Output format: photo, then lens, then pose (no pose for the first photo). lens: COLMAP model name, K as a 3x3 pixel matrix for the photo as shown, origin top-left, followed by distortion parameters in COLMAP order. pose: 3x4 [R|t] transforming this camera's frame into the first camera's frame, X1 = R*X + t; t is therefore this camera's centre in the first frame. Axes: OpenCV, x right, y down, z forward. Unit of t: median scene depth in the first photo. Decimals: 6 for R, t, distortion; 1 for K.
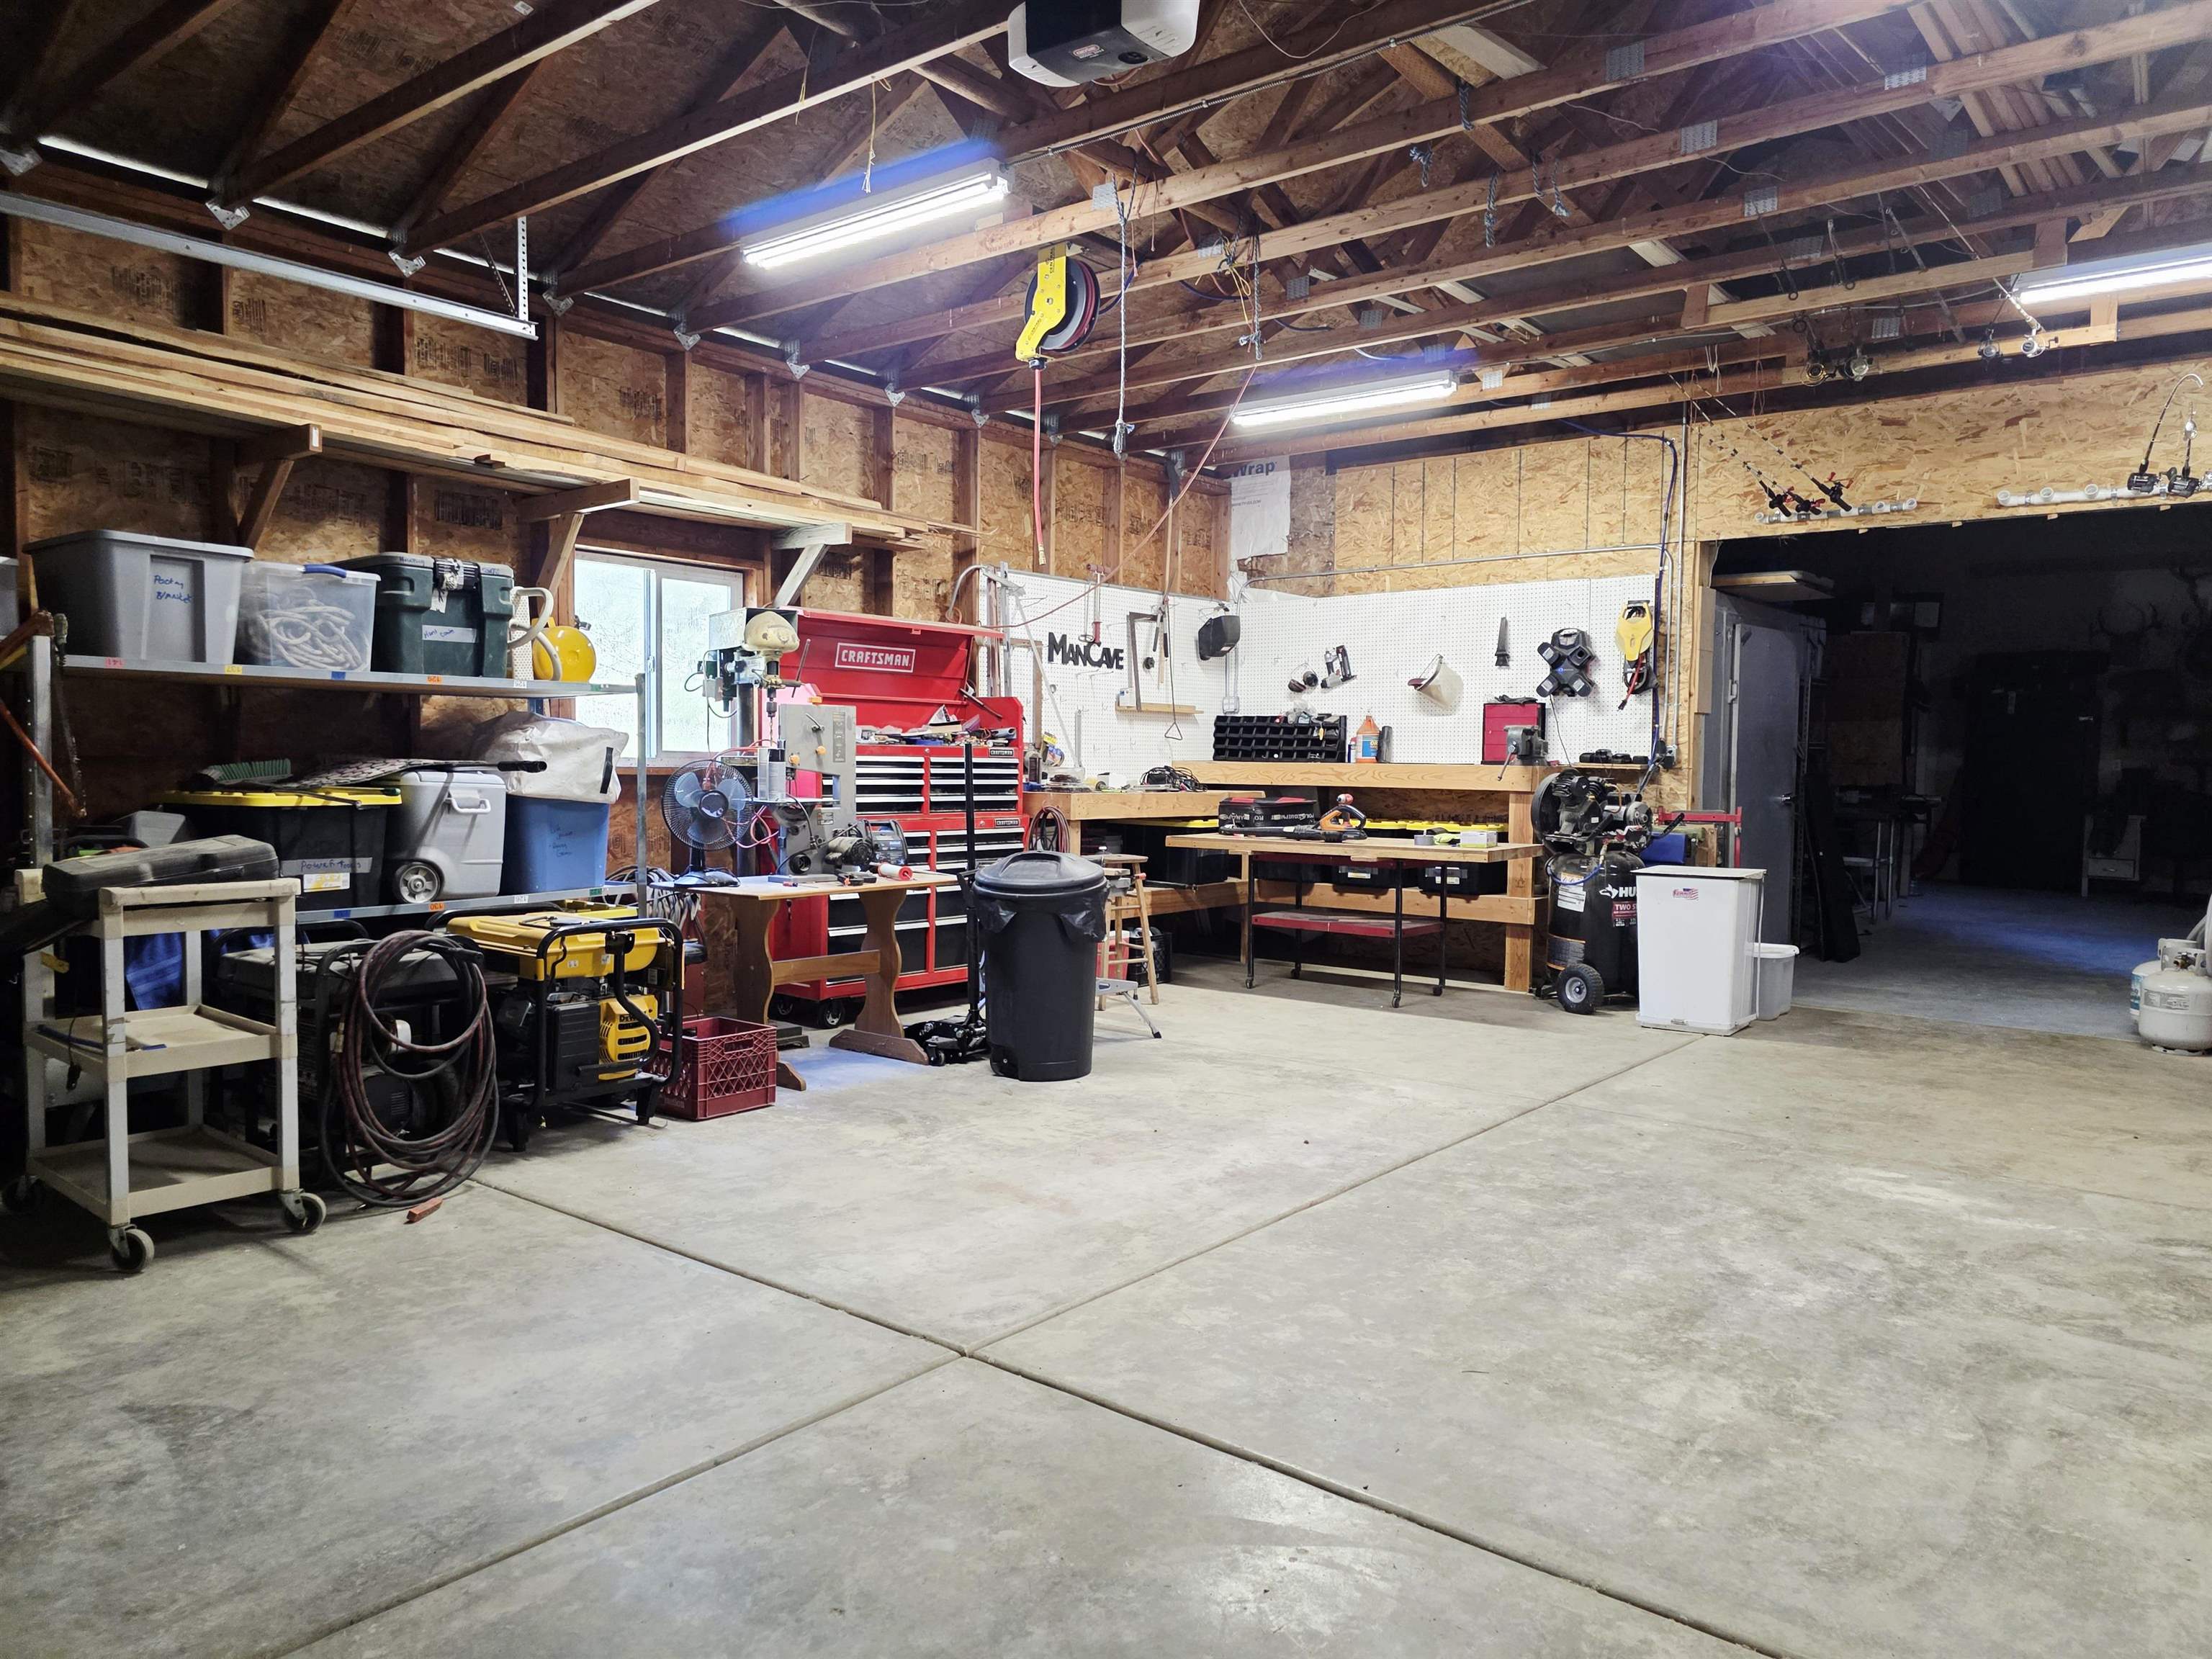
lens RADIAL K [[1482.5, 0, 1109.0], [0, 1482.5, 830.1], [0, 0, 1]] dist [0.055179, -0.048807]
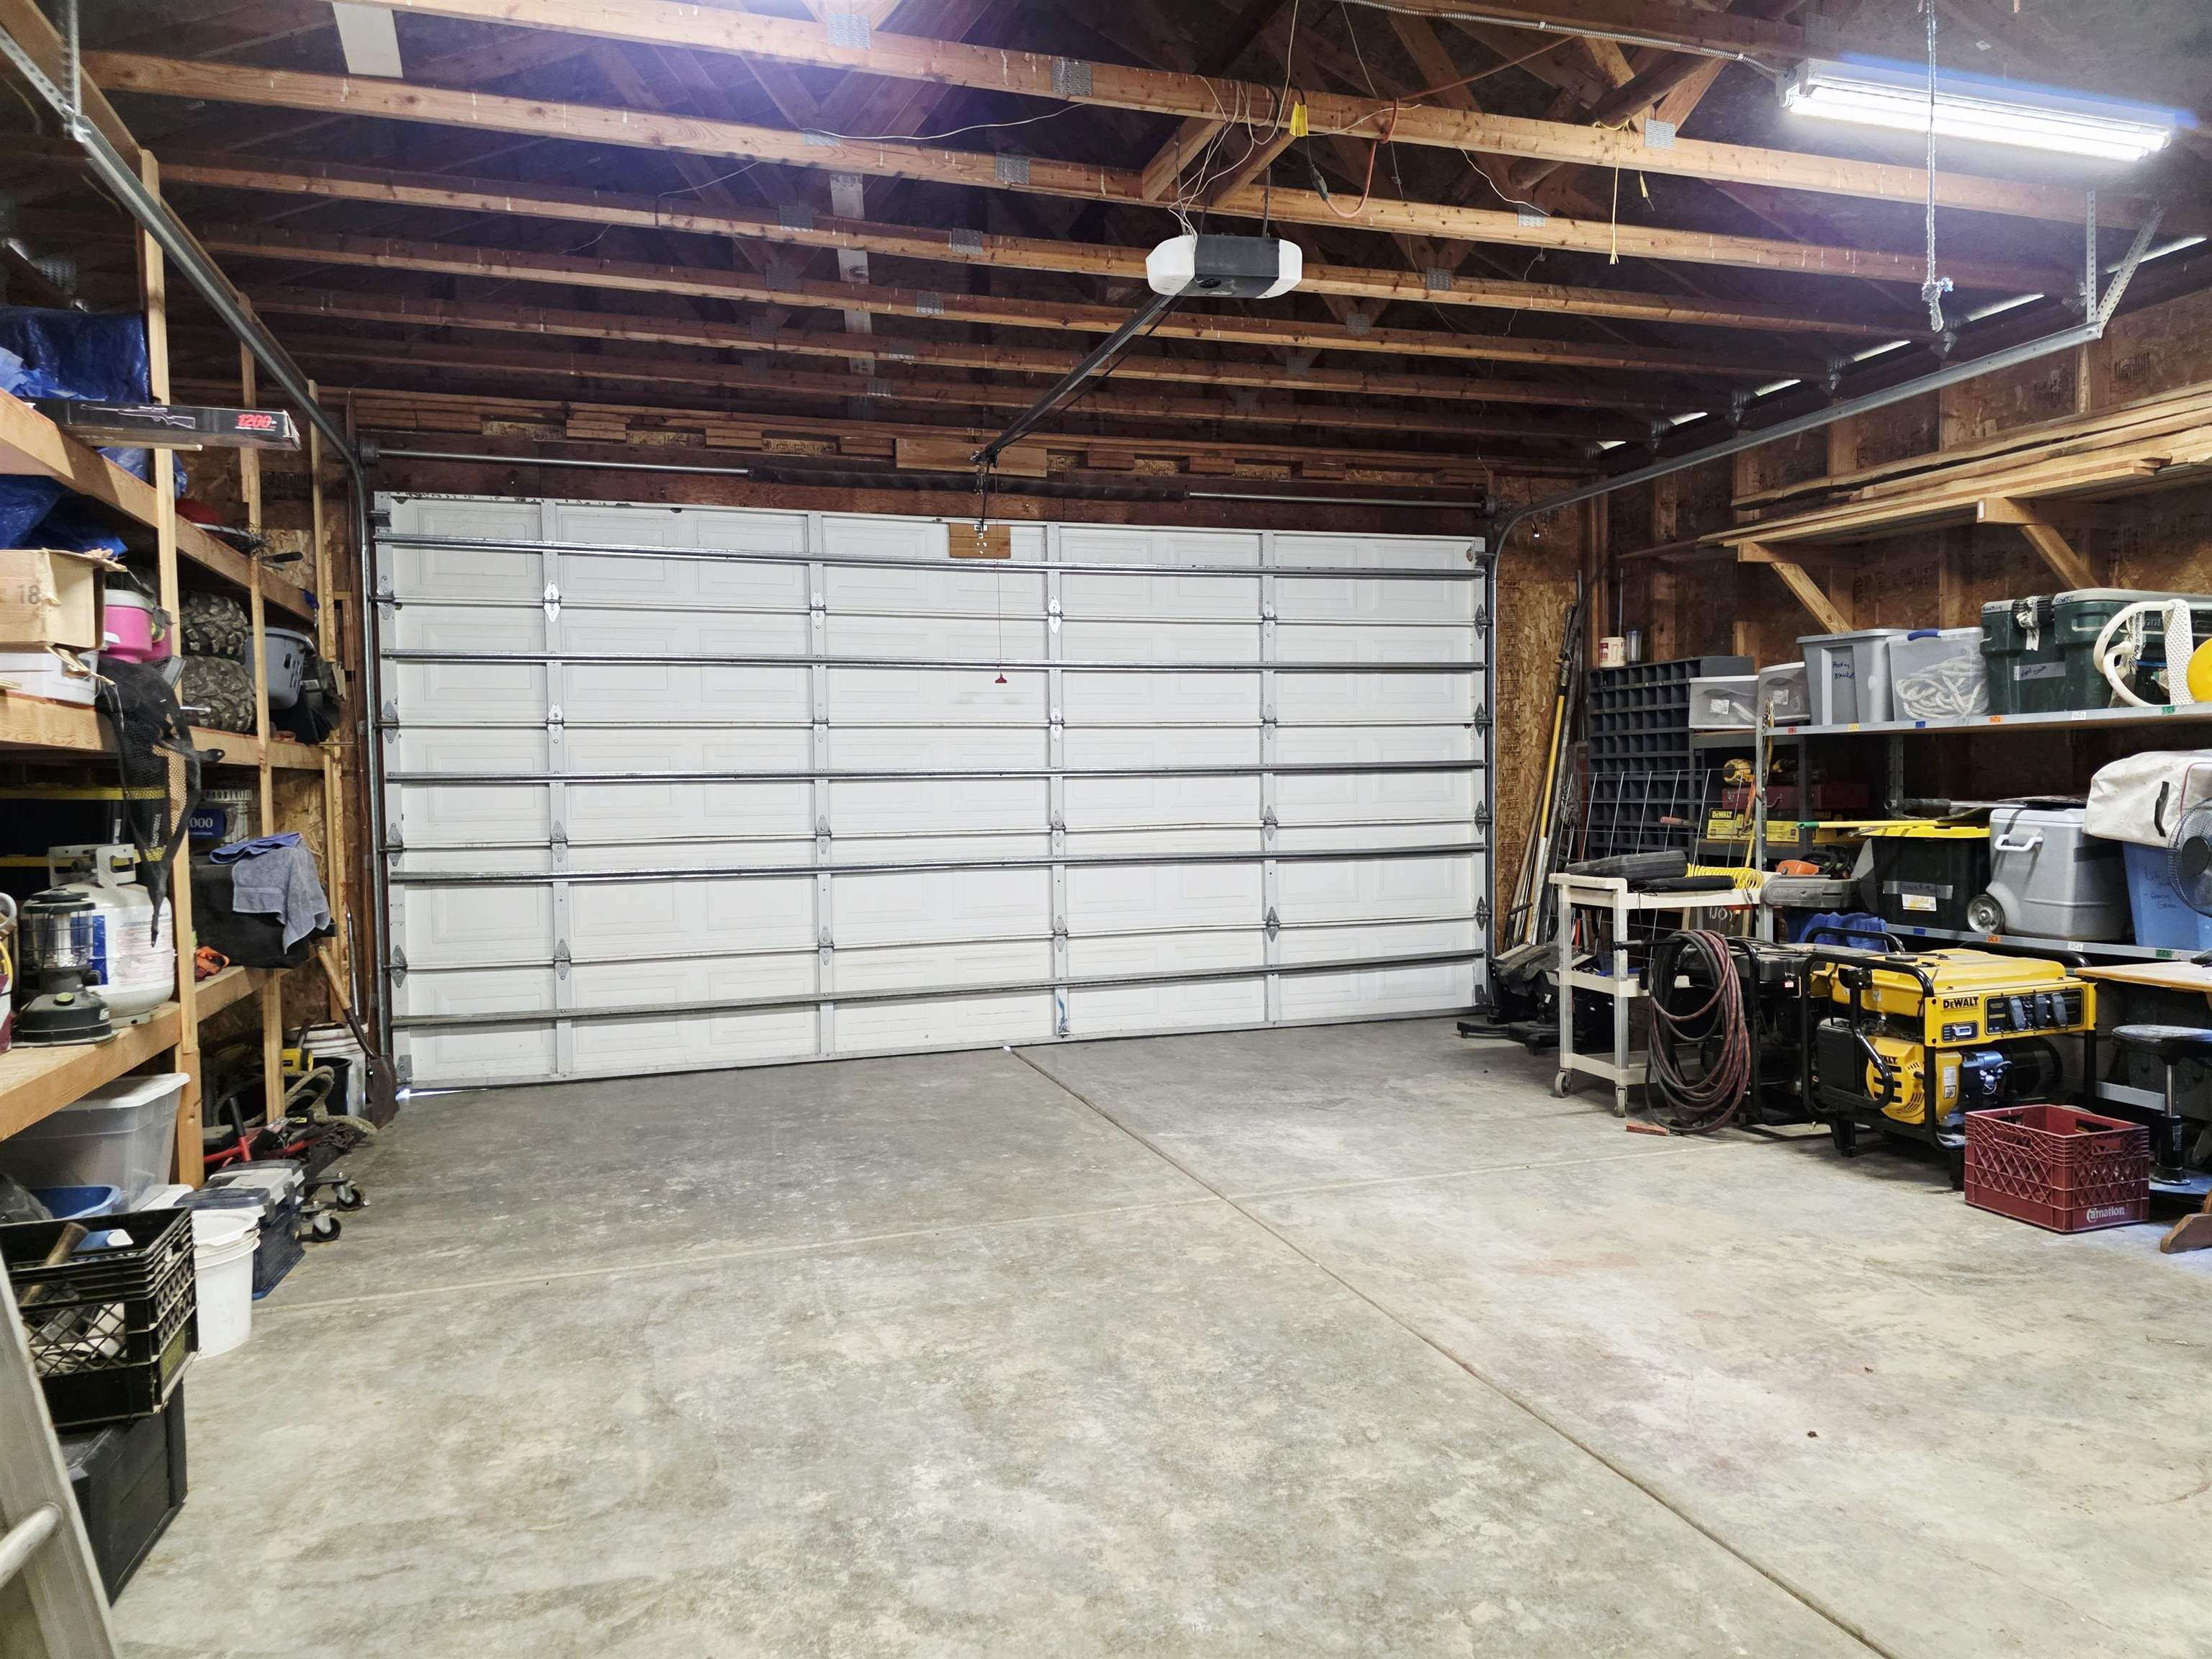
lens RADIAL K [[1482.5, 0, 1105.8], [0, 1482.5, 827.2], [0, 0, 1]] dist [0.055179, -0.048807]
pose [[-0.545963, 0.021059, -0.837545, 1.003778], [-0.033393, 0.998343, 0.046869, -0.072414], [0.837144, 0.053557, -0.544355, 1.402200]]
